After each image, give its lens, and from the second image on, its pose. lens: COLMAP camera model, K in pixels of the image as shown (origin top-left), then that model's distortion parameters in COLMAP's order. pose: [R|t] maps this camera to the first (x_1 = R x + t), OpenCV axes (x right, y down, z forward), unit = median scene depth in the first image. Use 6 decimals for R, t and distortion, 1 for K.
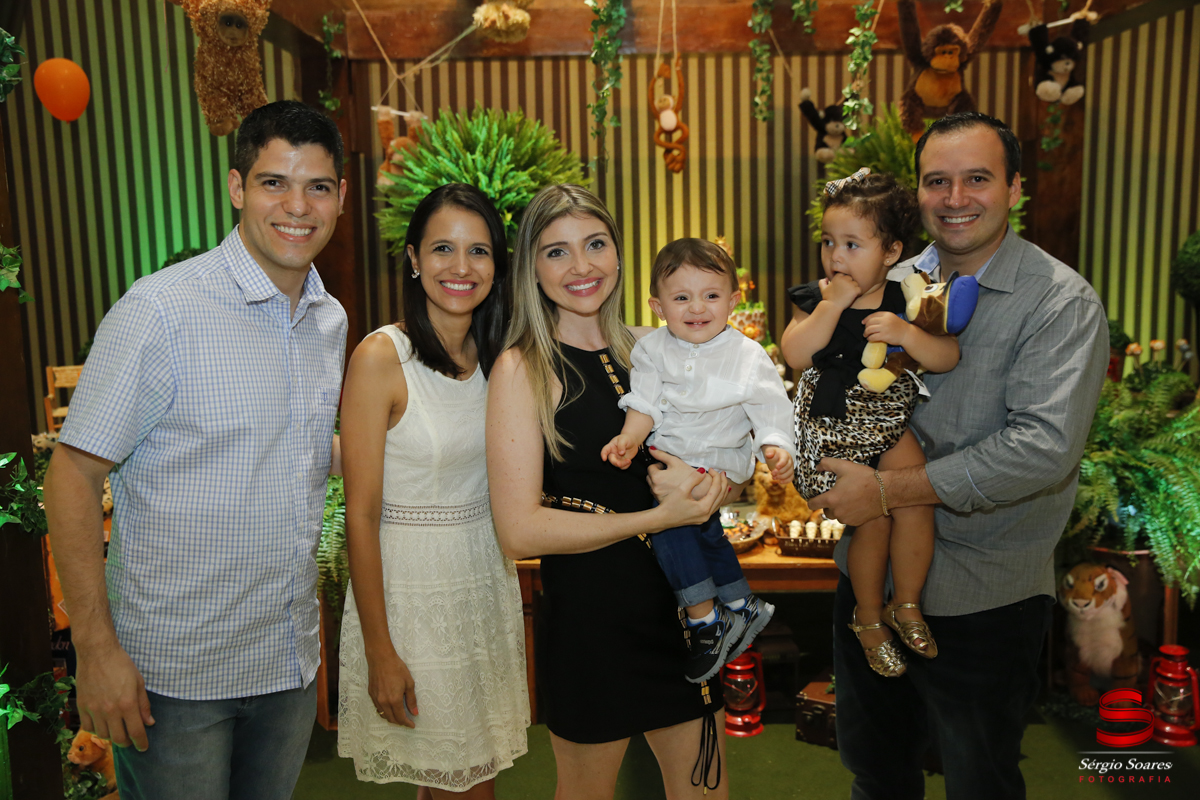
lens RADIAL K [[1215.6, 0, 578.0], [0, 1215.6, 409.8], [0, 0, 1]] dist [-0.011831, 0.000000]
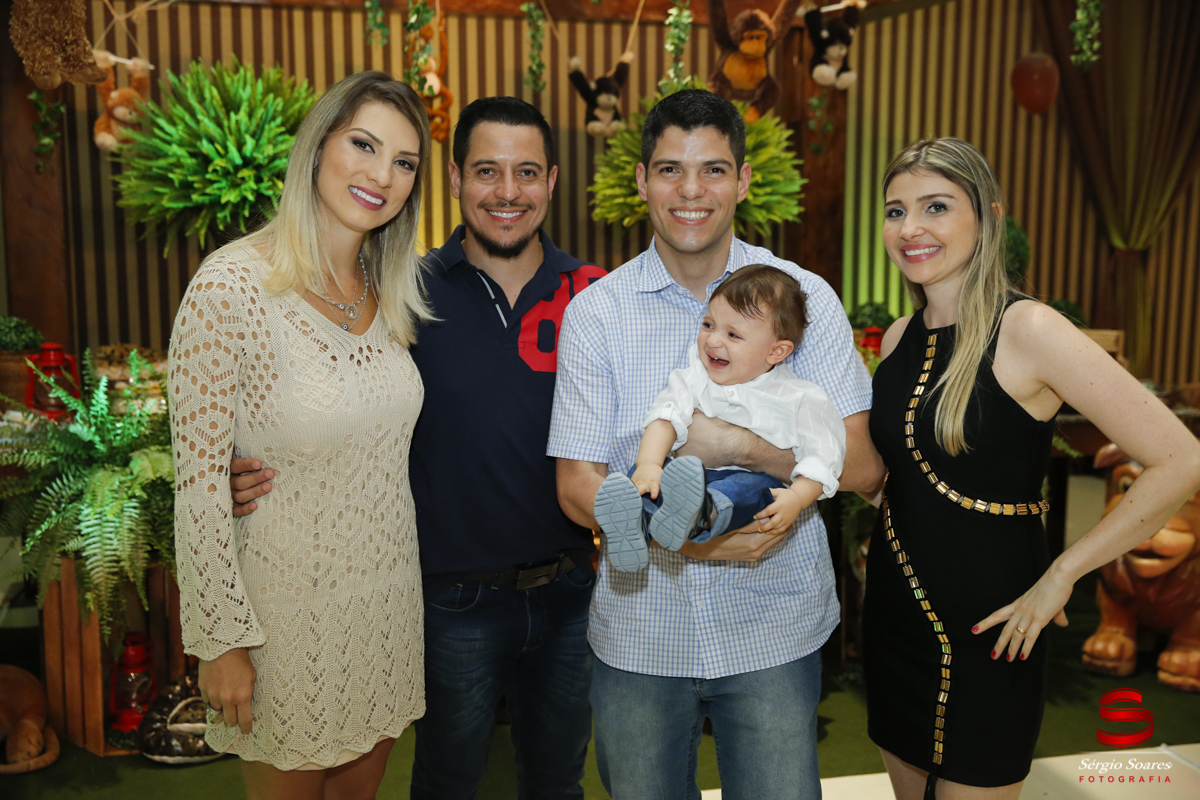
lens RADIAL K [[1517.8, 0, 604.1], [0, 1517.8, 425.9], [0, 0, 1]] dist [0.022543, 0.000000]
pose [[0.958853, -0.016797, 0.283404, -0.148867], [0.018023, 0.999836, -0.001718, 0.027562], [-0.283329, 0.006755, 0.958999, -0.156993]]
